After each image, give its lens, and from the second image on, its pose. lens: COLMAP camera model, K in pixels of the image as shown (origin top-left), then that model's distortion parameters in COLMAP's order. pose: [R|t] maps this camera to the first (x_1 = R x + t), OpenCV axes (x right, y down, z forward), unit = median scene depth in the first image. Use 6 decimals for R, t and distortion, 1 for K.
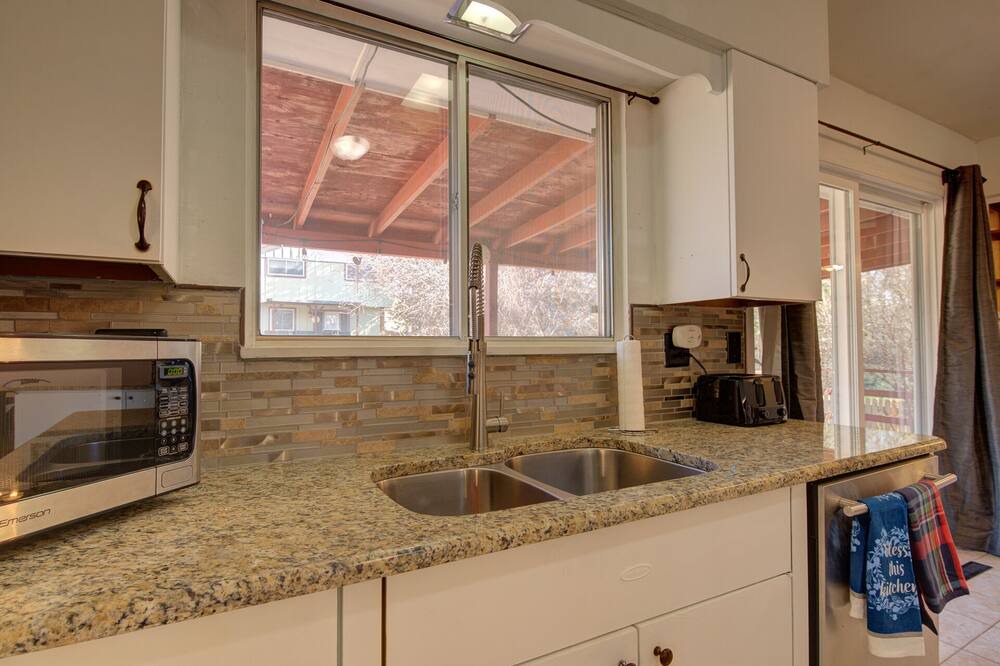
lens RADIAL K [[469.5, 0, 455.3], [0, 469.5, 341.0], [0, 0, 1]] dist [-0.000681, -0.000671]
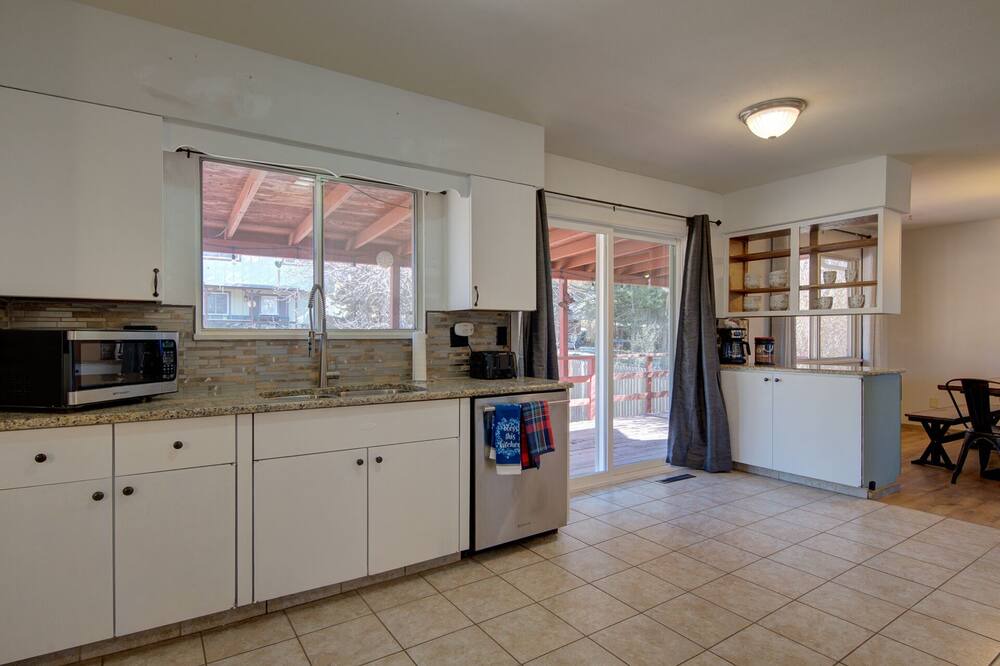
lens RADIAL K [[522.5, 0, 493.7], [0, 522.5, 343.2], [0, 0, 1]] dist [0.000513, -0.001917]
pose [[0.990865, 0.004214, 0.134790, 0.403164], [-0.008697, 0.999428, 0.032682, -0.026428], [-0.134576, -0.033555, 0.990335, -1.085658]]
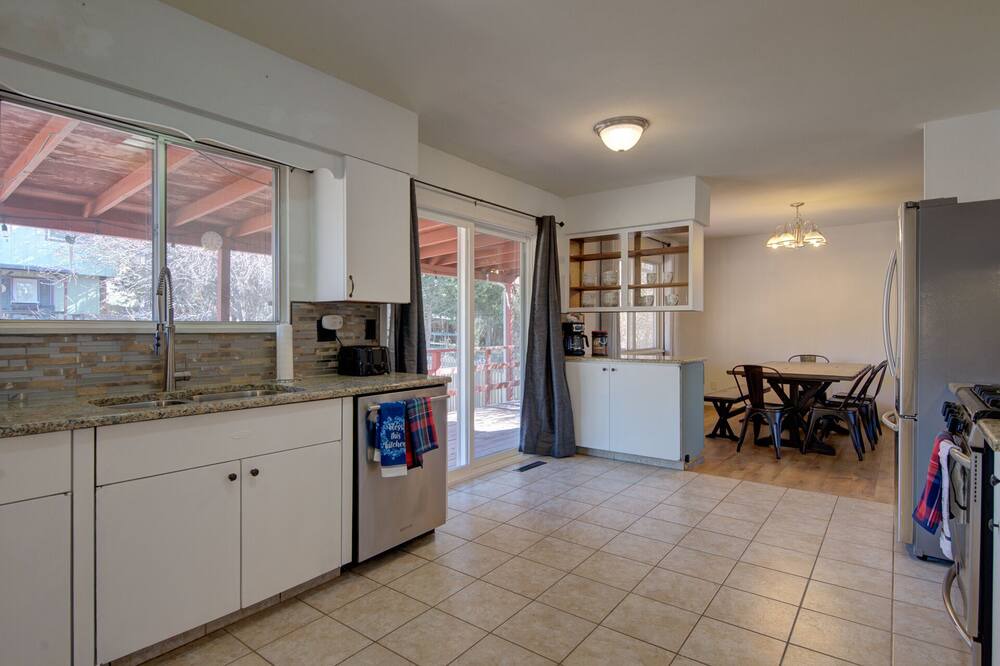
lens RADIAL K [[531.8, 0, 485.0], [0, 531.8, 331.9], [0, 0, 1]] dist [0.005340, -0.008983]
pose [[0.893150, 0.005160, 0.449729, 0.172028], [-0.015608, 0.999688, 0.019527, -0.023526], [-0.449488, -0.024459, 0.892952, -0.986801]]
